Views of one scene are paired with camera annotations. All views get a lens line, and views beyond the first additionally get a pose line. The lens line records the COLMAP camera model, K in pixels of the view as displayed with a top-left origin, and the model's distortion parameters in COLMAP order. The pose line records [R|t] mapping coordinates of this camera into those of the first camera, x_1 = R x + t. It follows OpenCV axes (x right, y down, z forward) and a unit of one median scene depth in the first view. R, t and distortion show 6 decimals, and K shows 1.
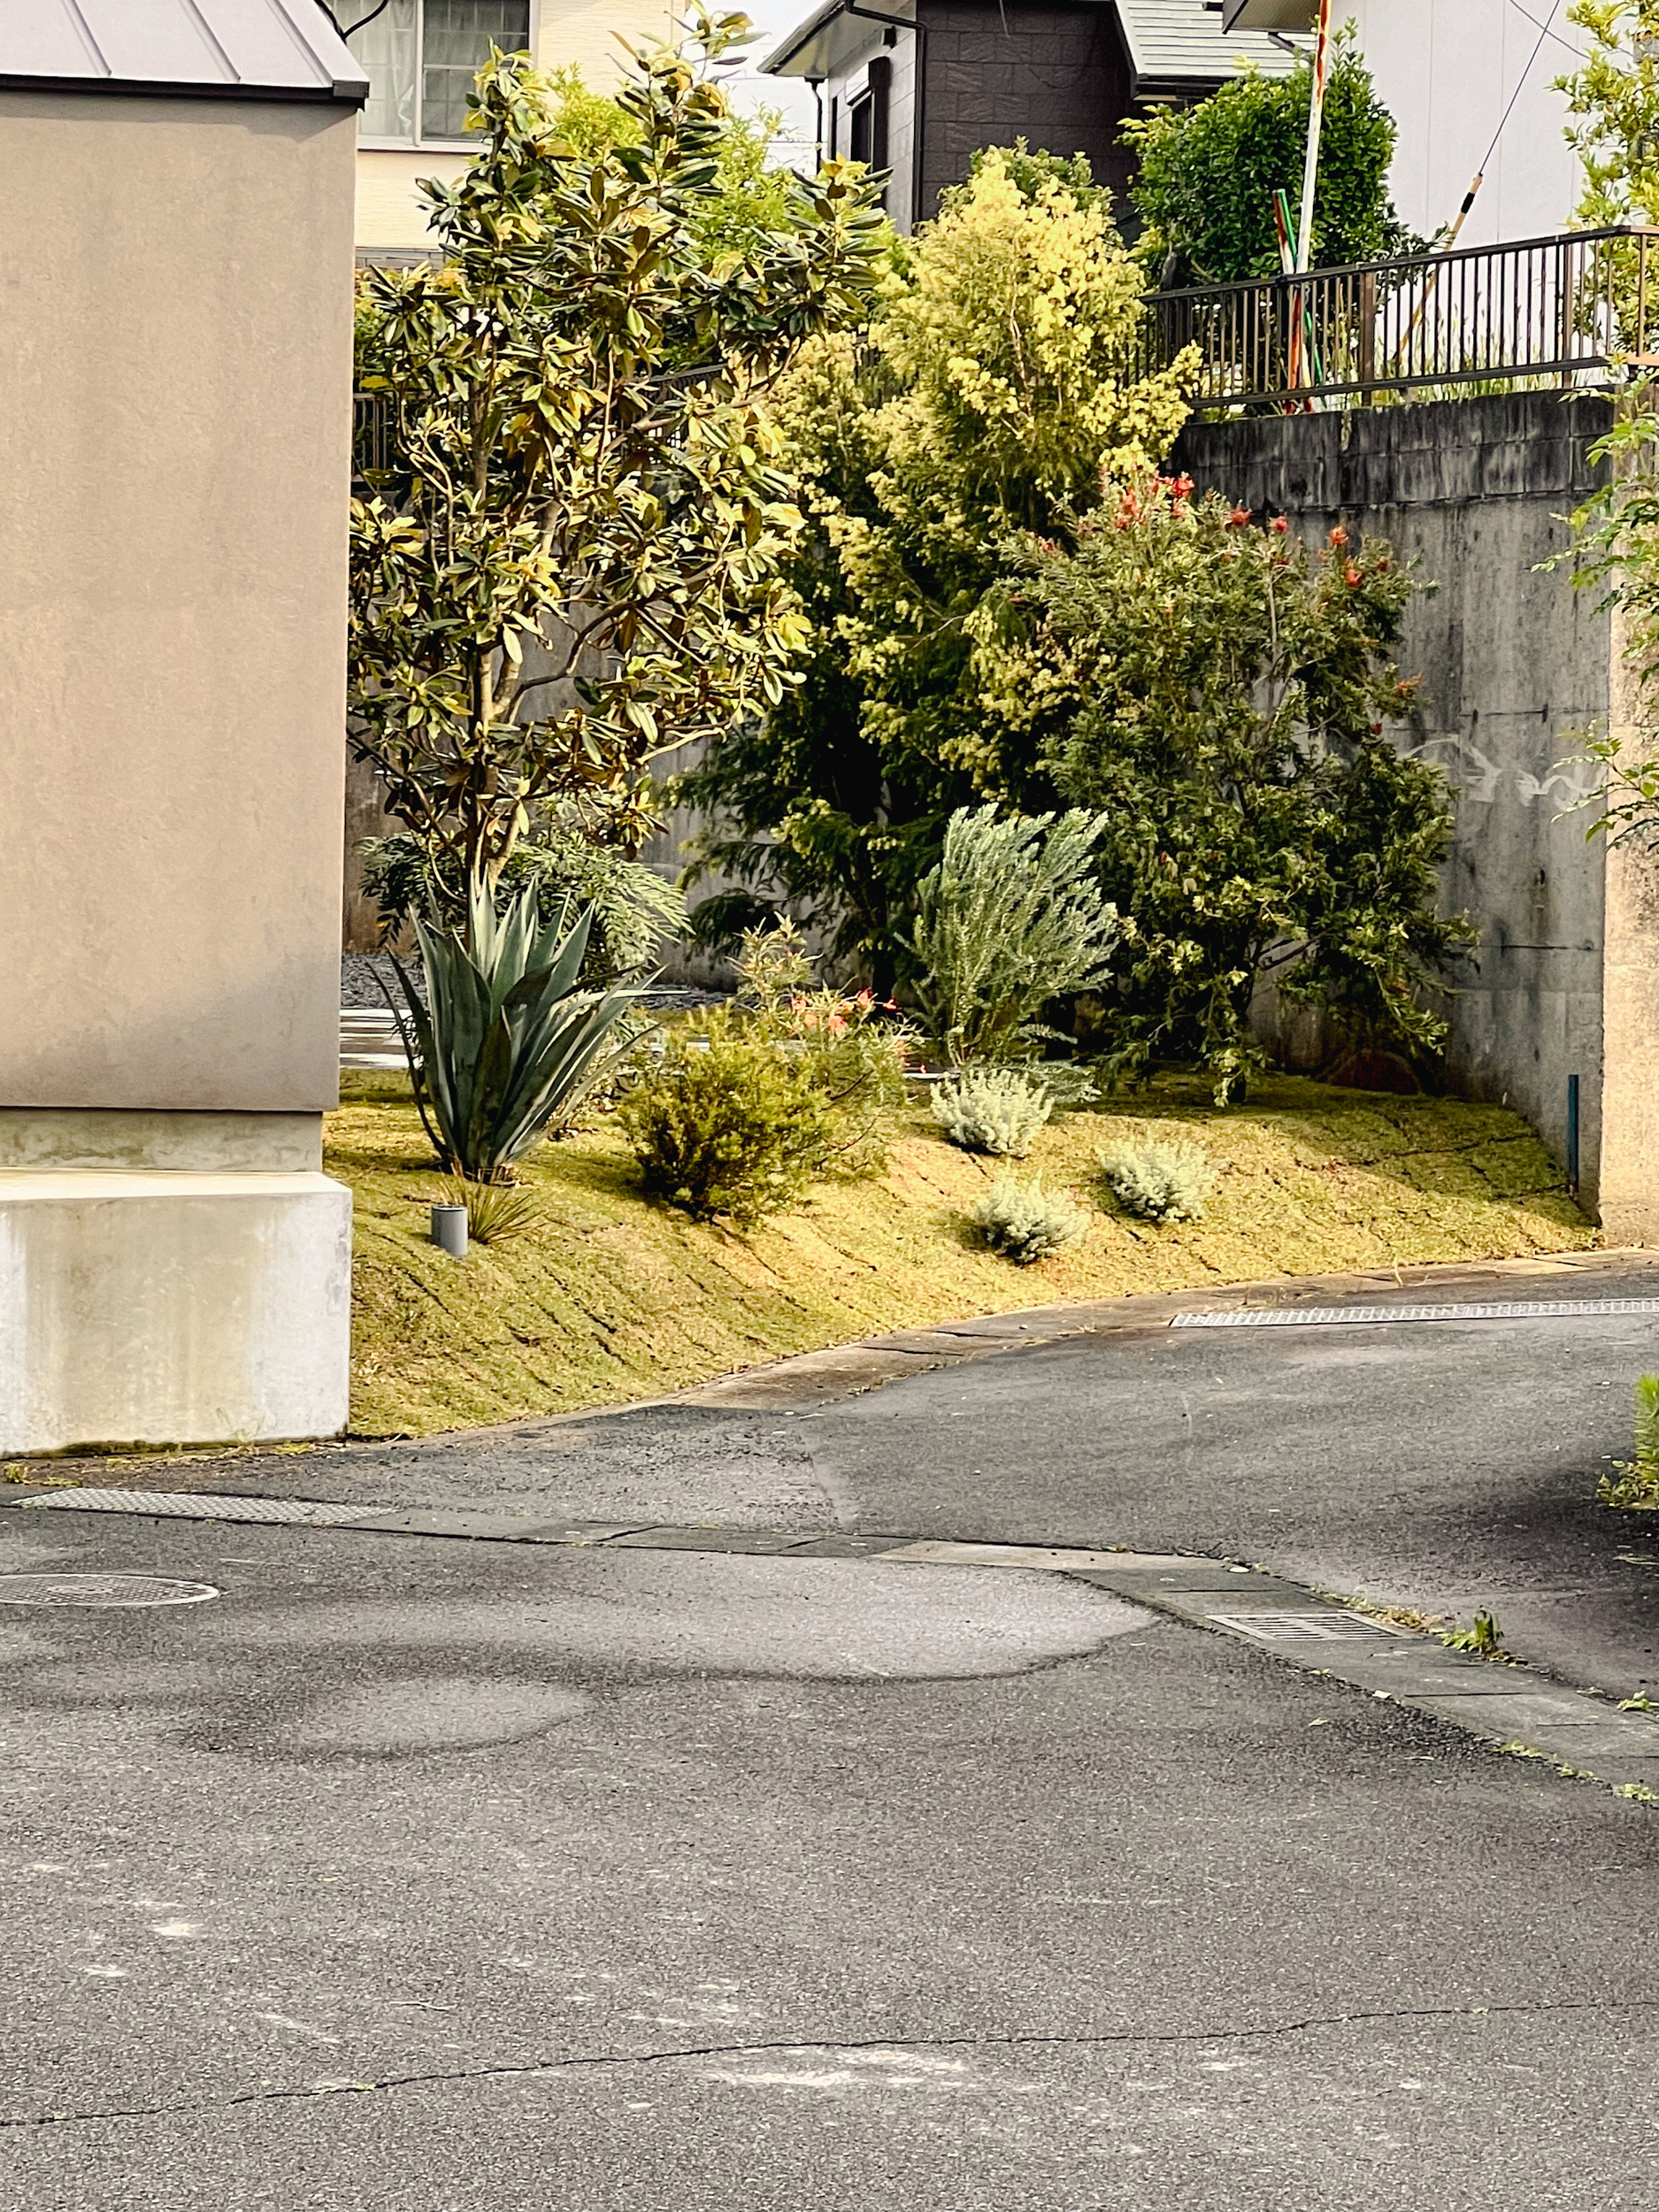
lens RADIAL K [[7346.1, 0, 833.0], [0, 7346.1, 1107.0], [0, 0, 1]] dist [0.097819, 0.000000]
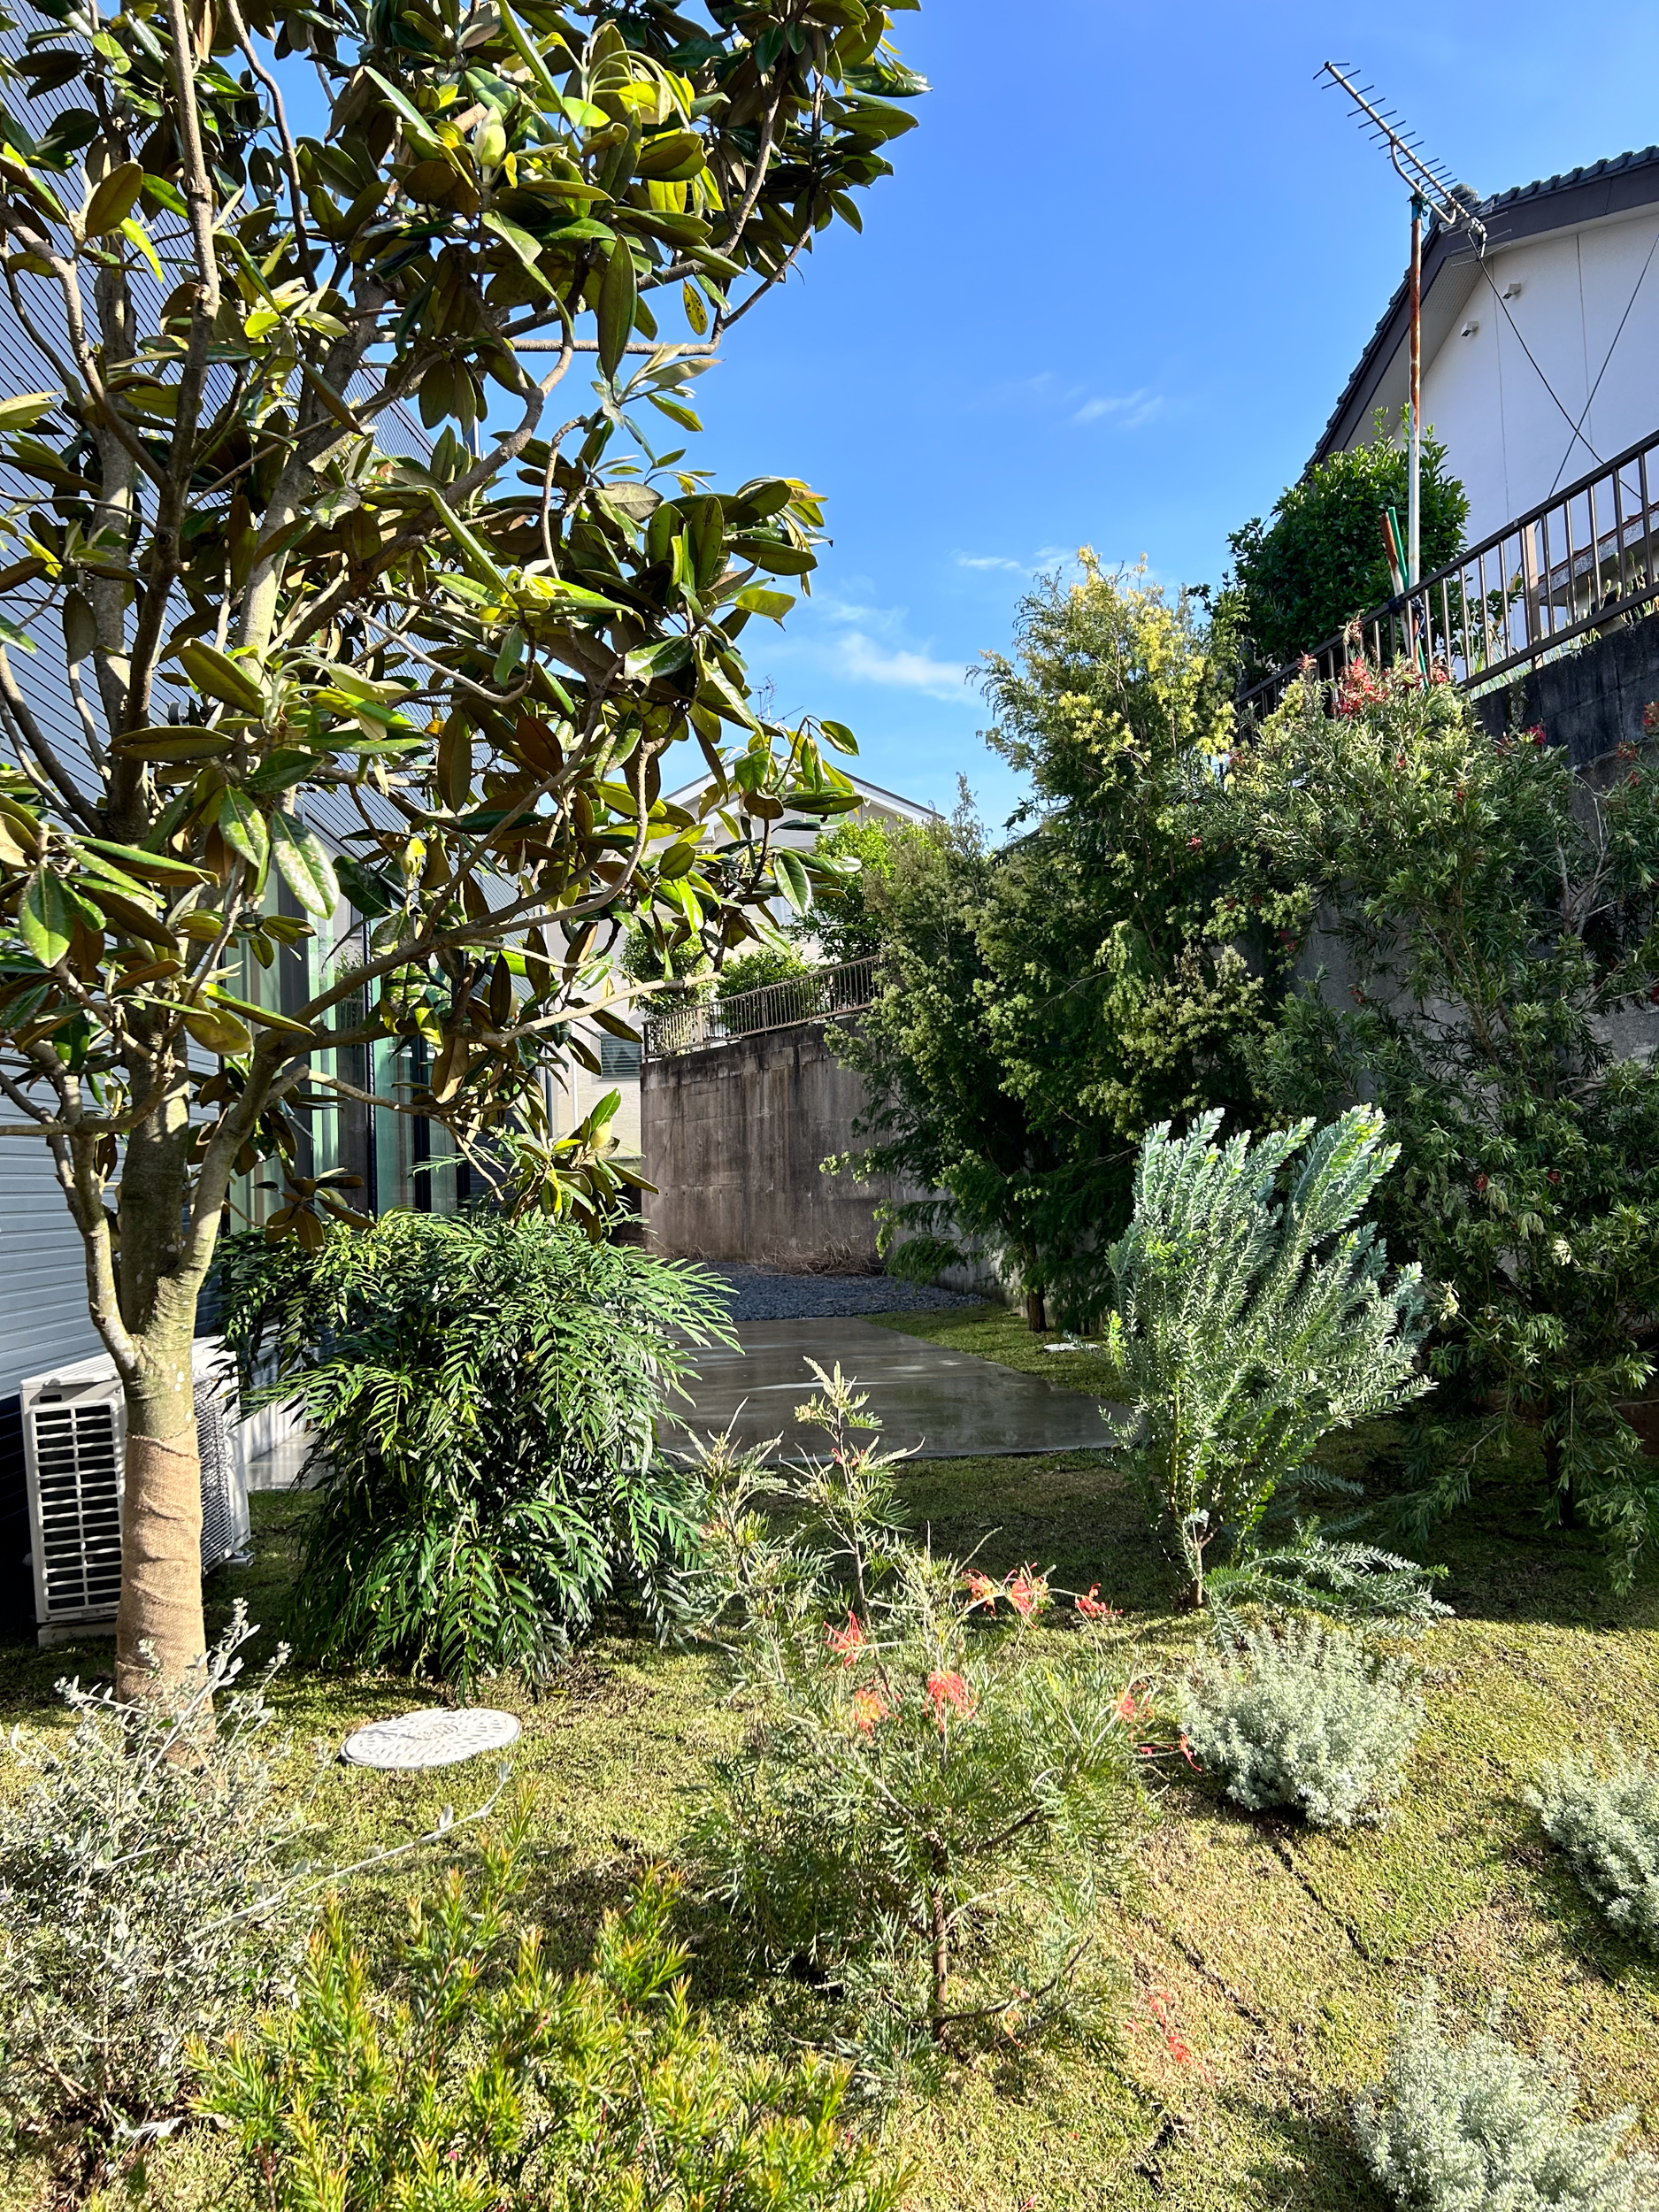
lens RADIAL K [[1750.0, 0, 855.3], [0, 1750.0, 1080.3], [0, 0, 1]] dist [0.056010, -0.056626]
pose [[0.993972, -0.069929, -0.084437, 0.004851], [0.060613, 0.992273, -0.108261, -0.029696], [0.091355, 0.102490, 0.990530, 0.846078]]
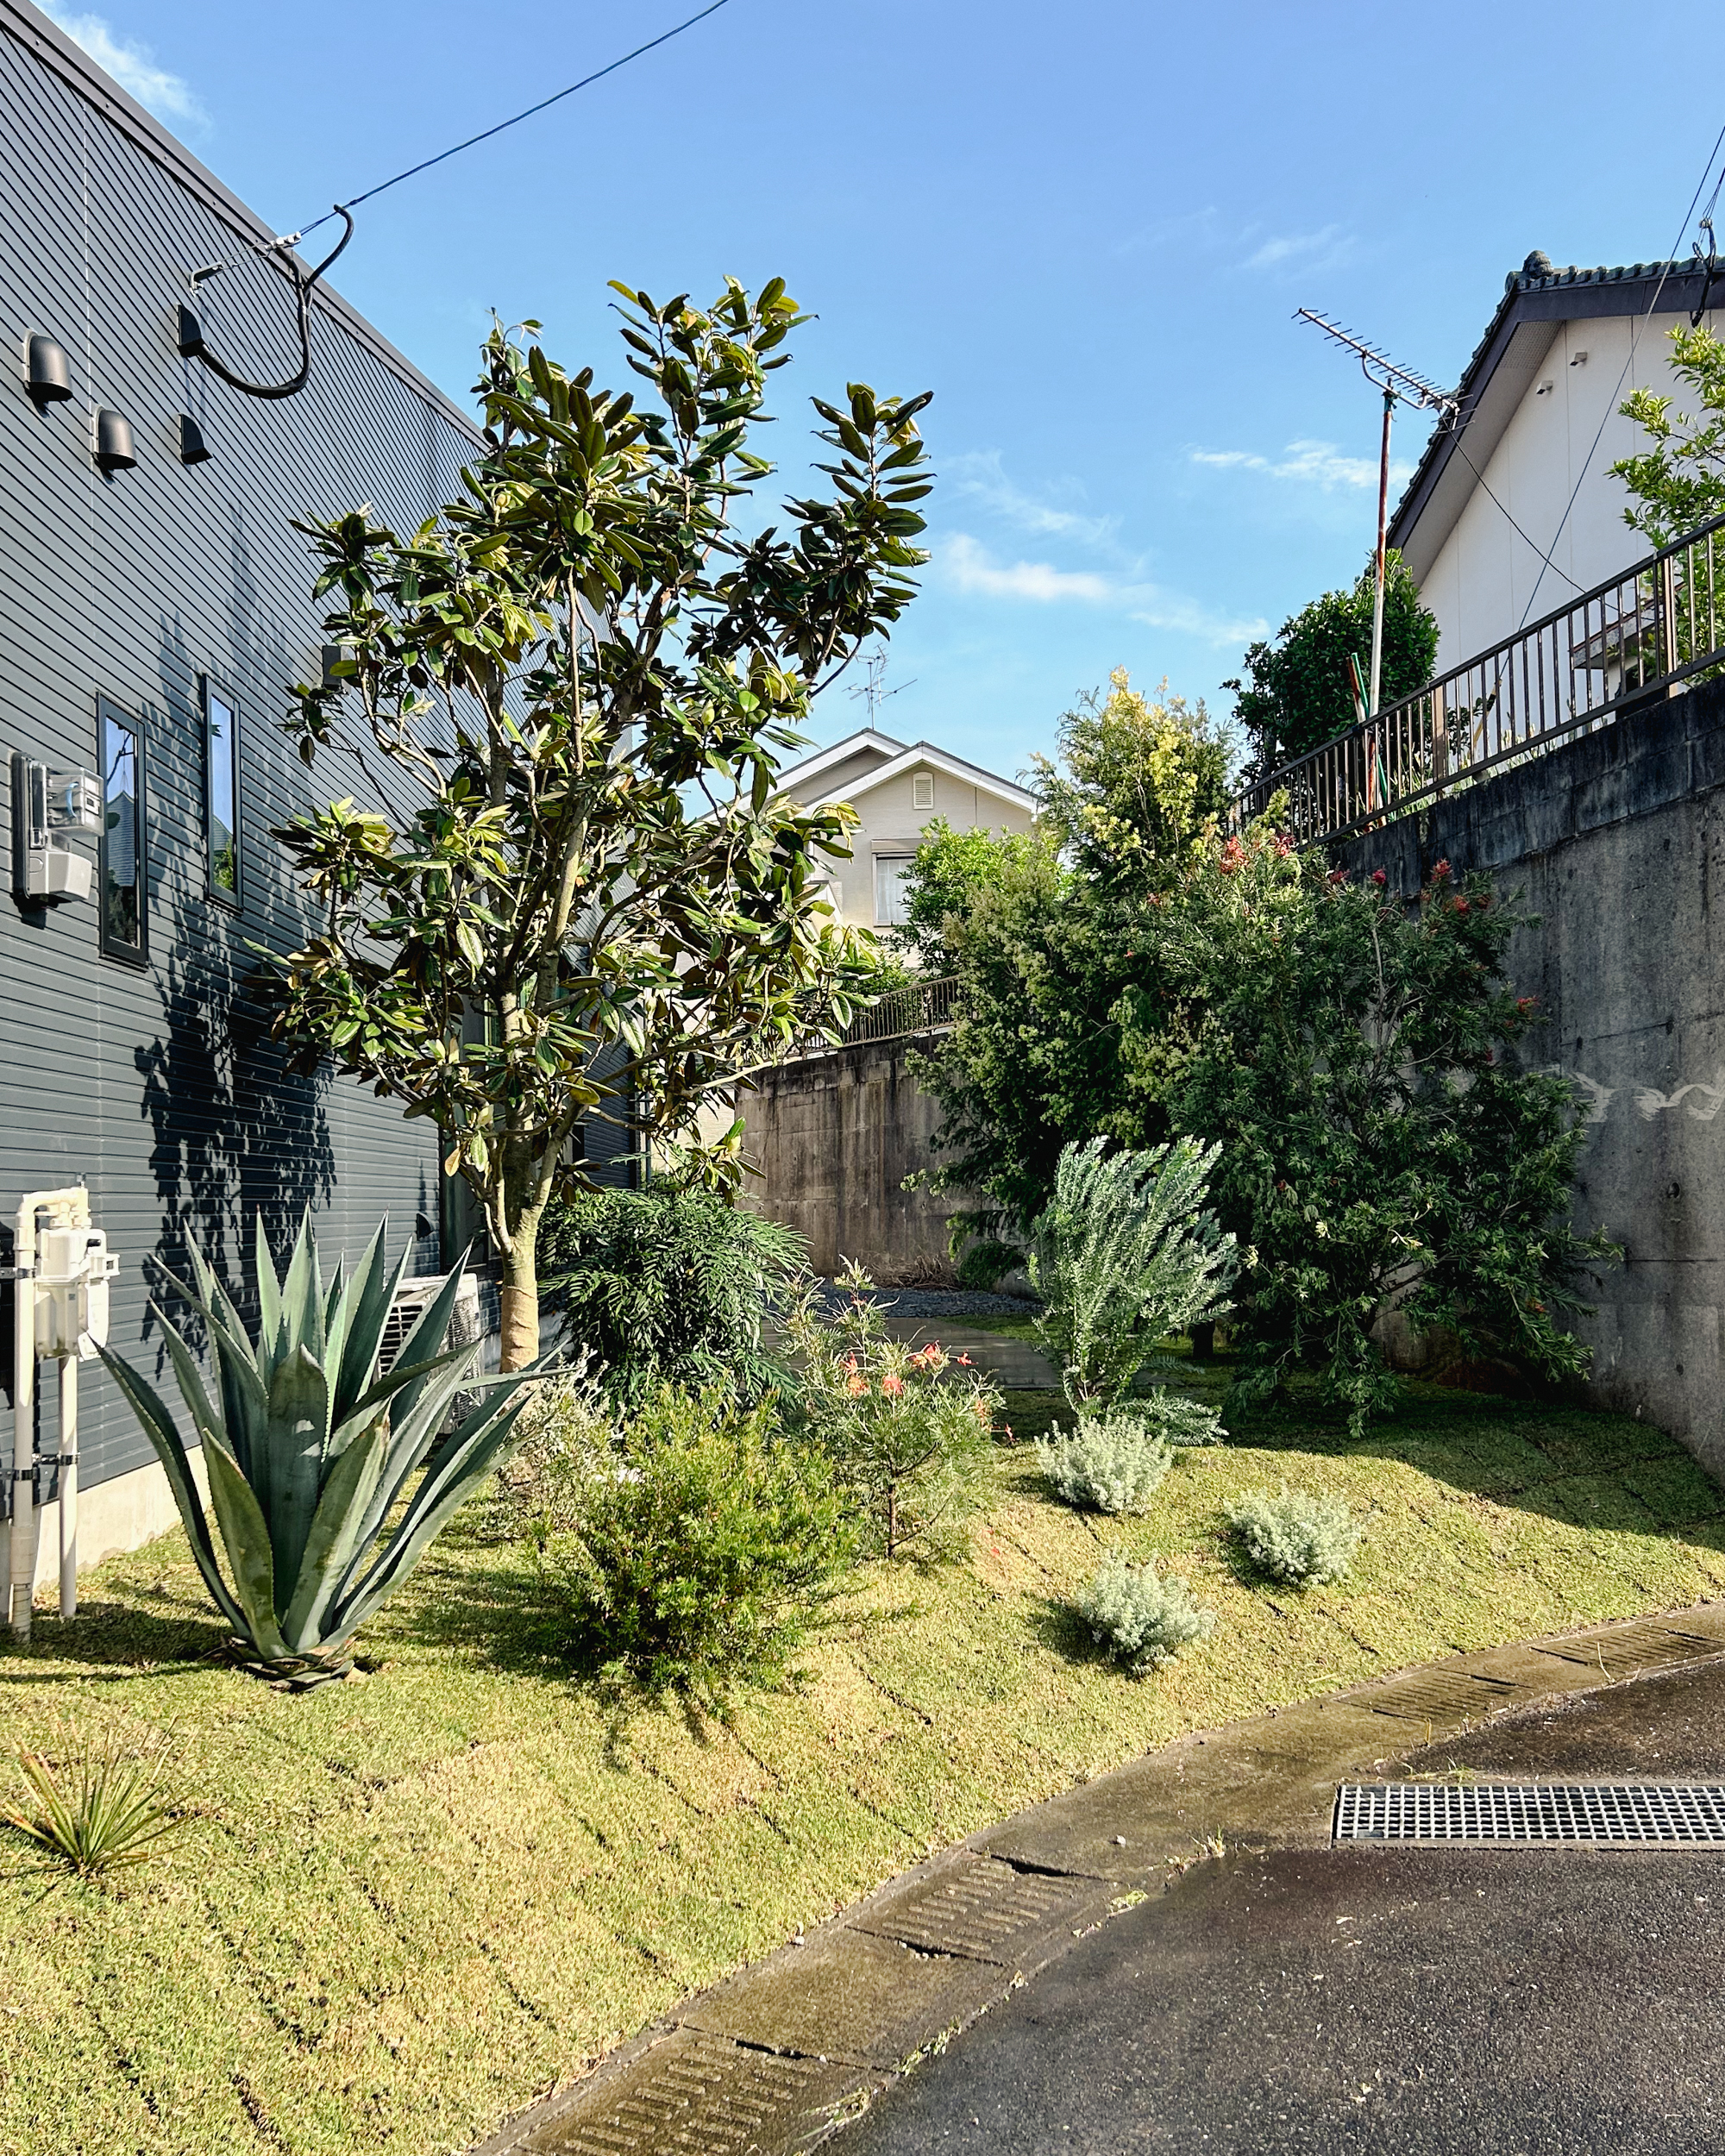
lens RADIAL K [[2142.9, 0, 885.2], [0, 2142.9, 1175.3], [0, 0, 1]] dist [0.104415, 0.000000]
pose [[0.989979, -0.045159, -0.133799, 0.030710], [0.036148, 0.996960, -0.069023, -0.017107], [0.136509, 0.063494, 0.988602, 0.704236]]
